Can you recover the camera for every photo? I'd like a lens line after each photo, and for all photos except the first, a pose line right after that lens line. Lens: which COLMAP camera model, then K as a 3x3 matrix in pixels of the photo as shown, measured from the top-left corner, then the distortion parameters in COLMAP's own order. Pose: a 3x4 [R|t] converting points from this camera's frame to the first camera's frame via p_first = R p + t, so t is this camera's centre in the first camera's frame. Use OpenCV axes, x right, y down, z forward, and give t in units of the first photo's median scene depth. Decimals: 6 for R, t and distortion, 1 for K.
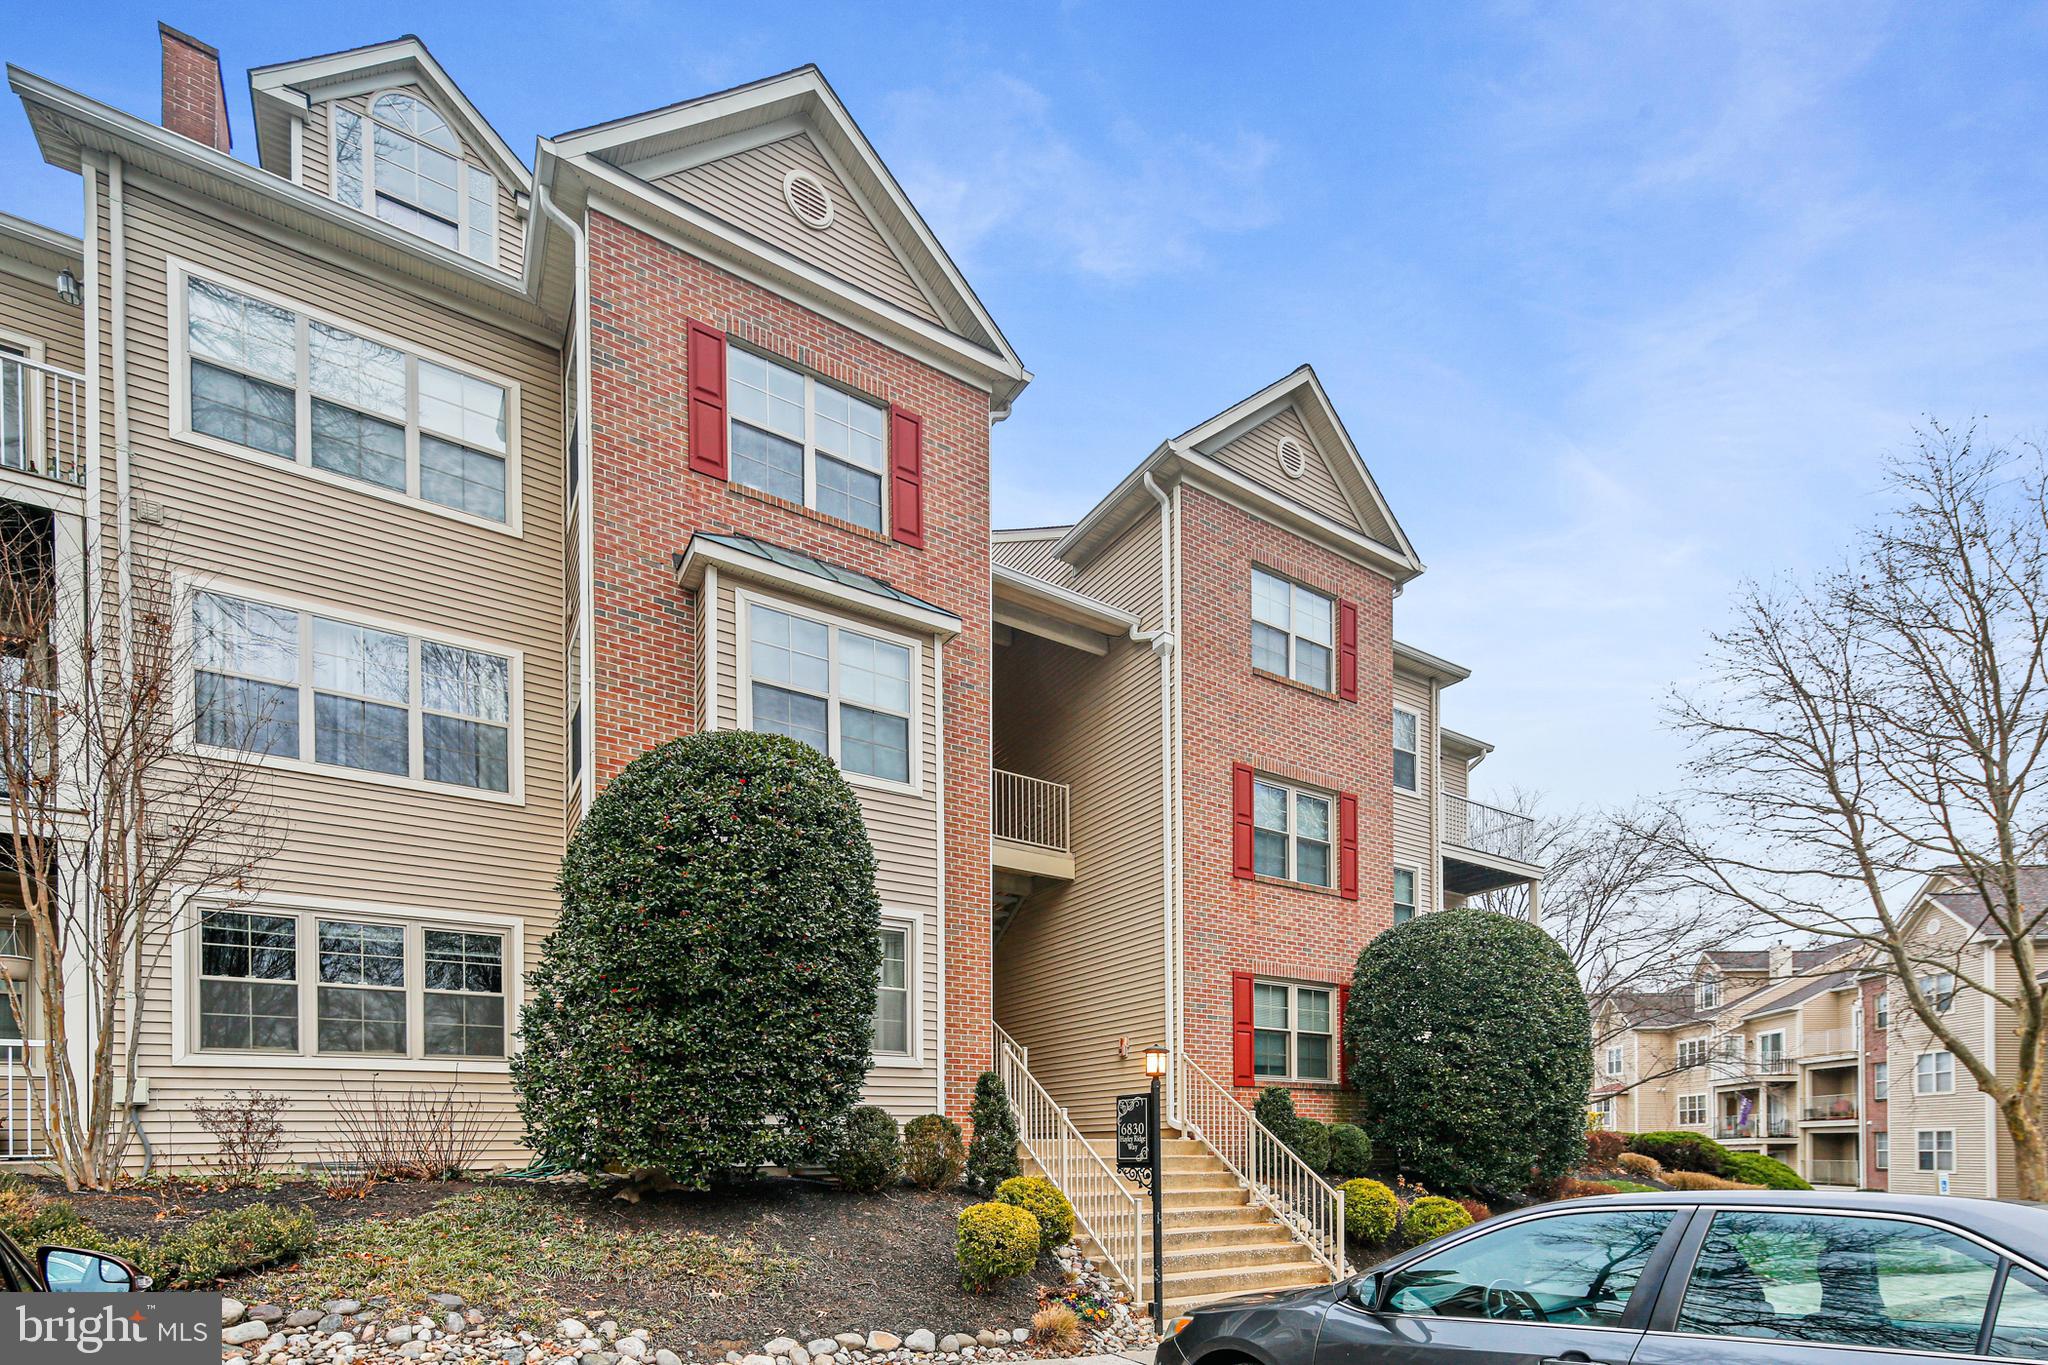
lens RADIAL K [[871.1, 0, 1063.6], [0, 871.1, 678.7], [0, 0, 1]] dist [0.005707, -0.000110]
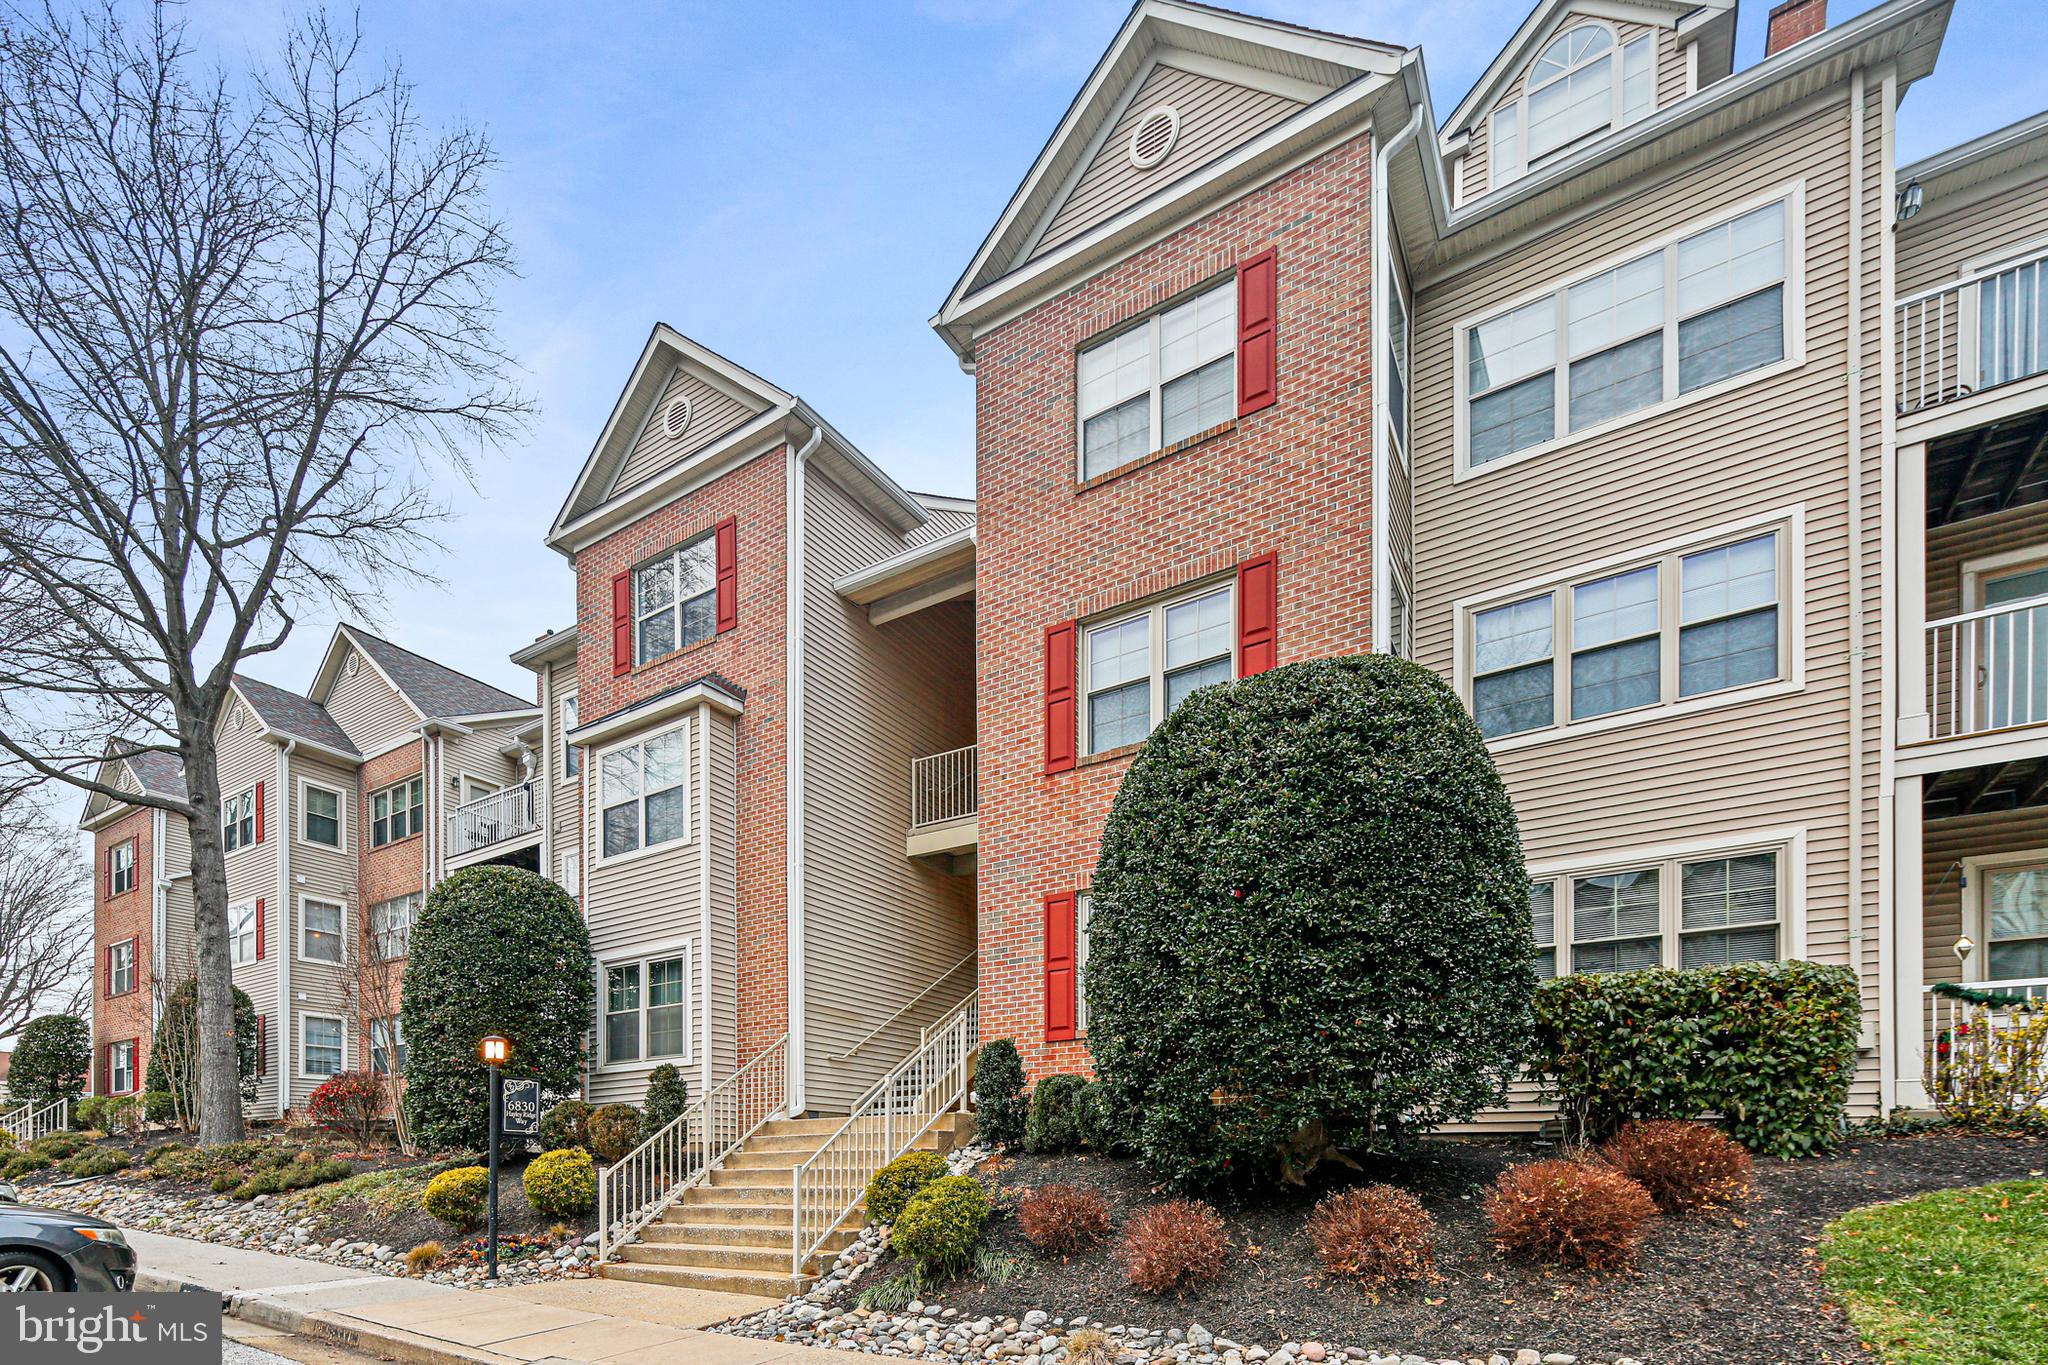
lens RADIAL K [[867.5, 0, 883.8], [0, 867.5, 723.0], [0, 0, 1]] dist [0.002357, -0.000180]
pose [[0.407089, -0.412161, -0.815109, 0.797904], [0.436589, 0.871659, -0.222710, 0.303193], [0.802289, -0.265205, 0.534788, 0.508064]]
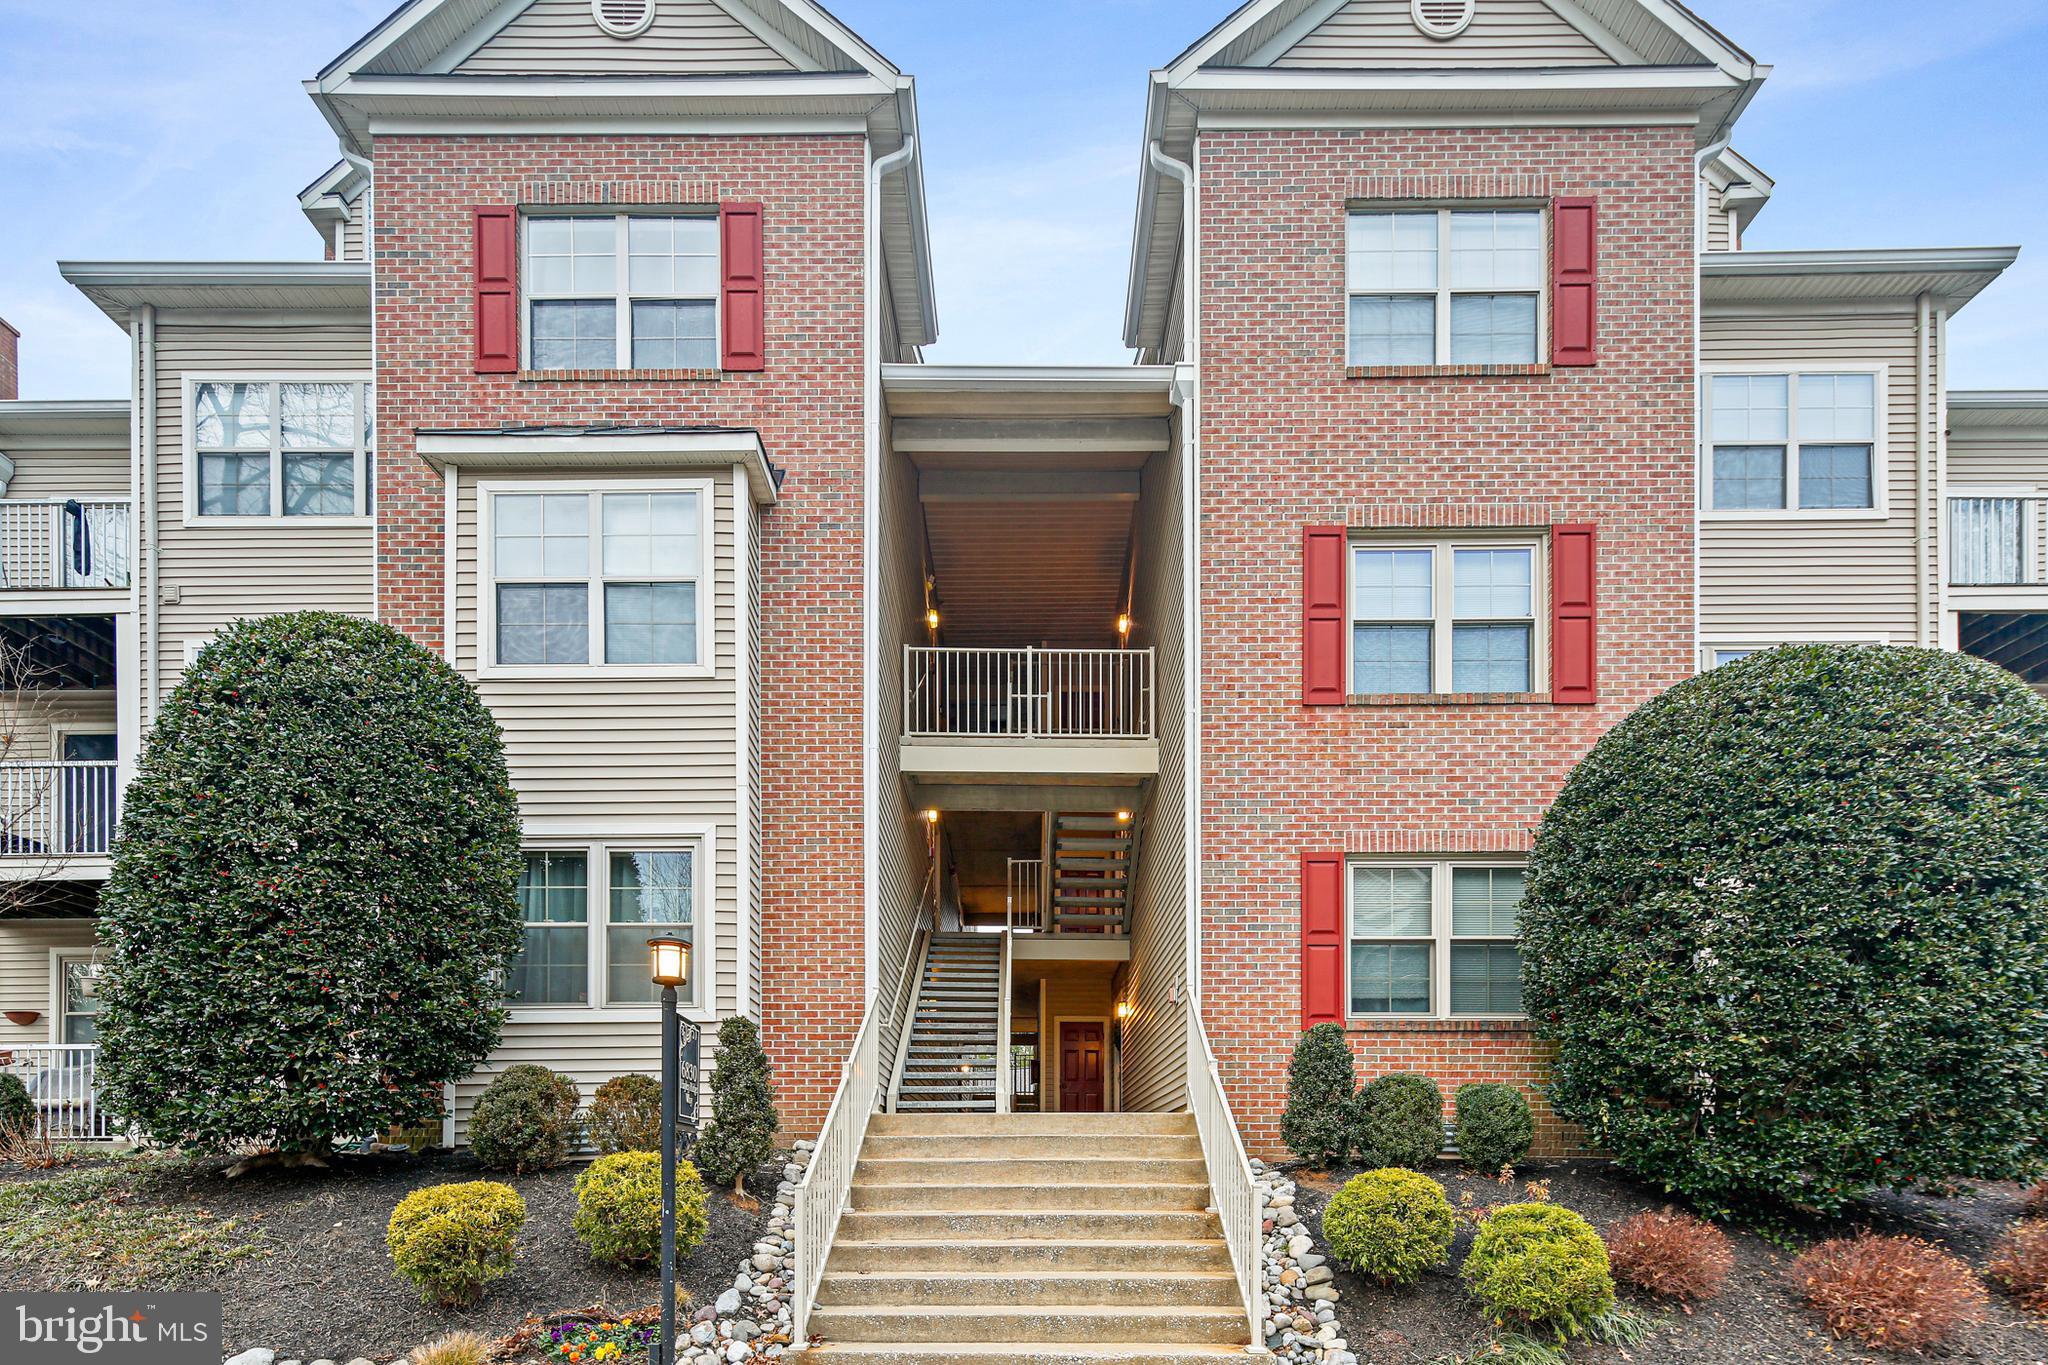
lens RADIAL K [[1010.7, 0, 1001.6], [0, 1010.7, 756.7], [0, 0, 1]] dist [0.003104, 0.001143]
pose [[0.840642, -0.199574, -0.503478, 0.375132], [0.251537, 0.967155, 0.036612, 0.189039], [0.479635, -0.157421, 0.863232, 0.301443]]
